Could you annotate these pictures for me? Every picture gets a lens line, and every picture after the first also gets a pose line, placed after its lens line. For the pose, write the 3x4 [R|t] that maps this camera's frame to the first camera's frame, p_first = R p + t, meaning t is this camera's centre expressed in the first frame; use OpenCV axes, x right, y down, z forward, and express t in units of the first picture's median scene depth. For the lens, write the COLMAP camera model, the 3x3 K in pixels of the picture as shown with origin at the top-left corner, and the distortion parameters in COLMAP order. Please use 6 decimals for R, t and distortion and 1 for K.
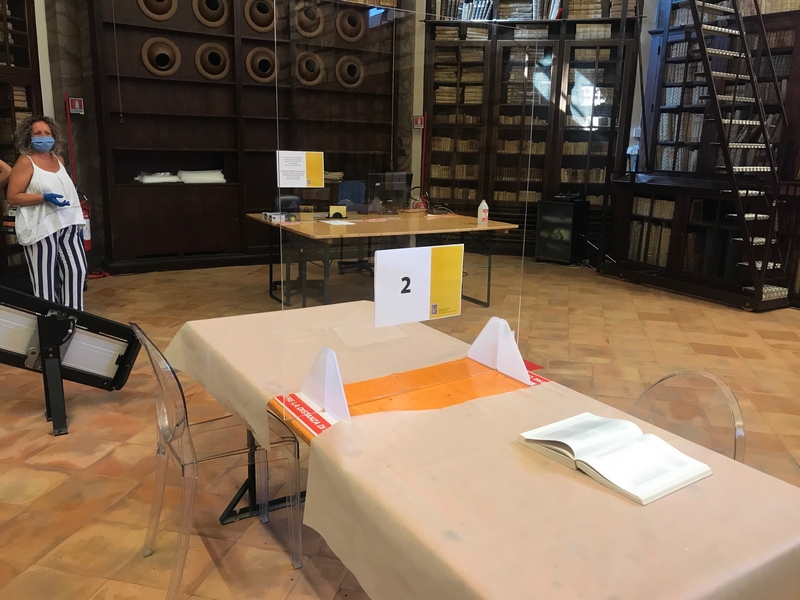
lens RADIAL K [[662.4, 0, 398.6], [0, 662.4, 302.9], [0, 0, 1]] dist [-0.003579, -0.007044]
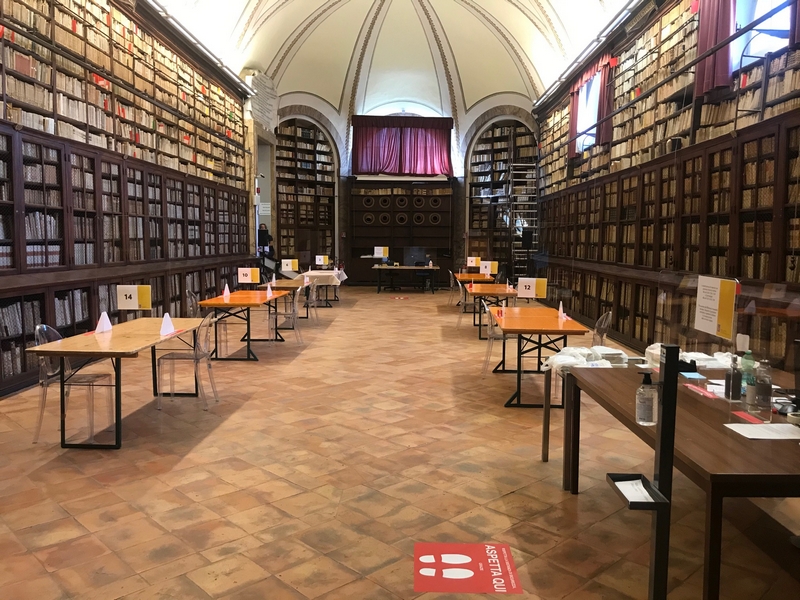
lens RADIAL K [[662.4, 0, 400.2], [0, 662.4, 299.4], [0, 0, 1]] dist [-0.003579, -0.007044]
pose [[0.848696, 0.025878, -0.528247, 1.210098], [-0.105730, 0.986942, -0.121520, 0.315543], [0.518205, 0.158985, 0.840350, -1.270728]]
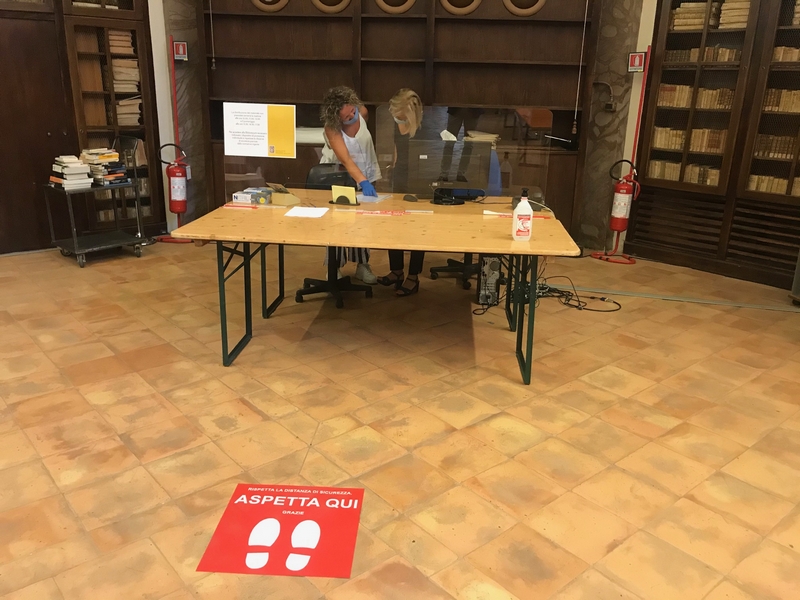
lens RADIAL K [[662.4, 0, 400.1], [0, 662.4, 300.2], [0, 0, 1]] dist [-0.003579, -0.007044]
pose [[0.815704, 0.172433, -0.552171, 0.249554], [-0.138366, 0.984991, 0.103191, -0.077927], [0.561677, -0.007772, 0.827320, 0.334922]]
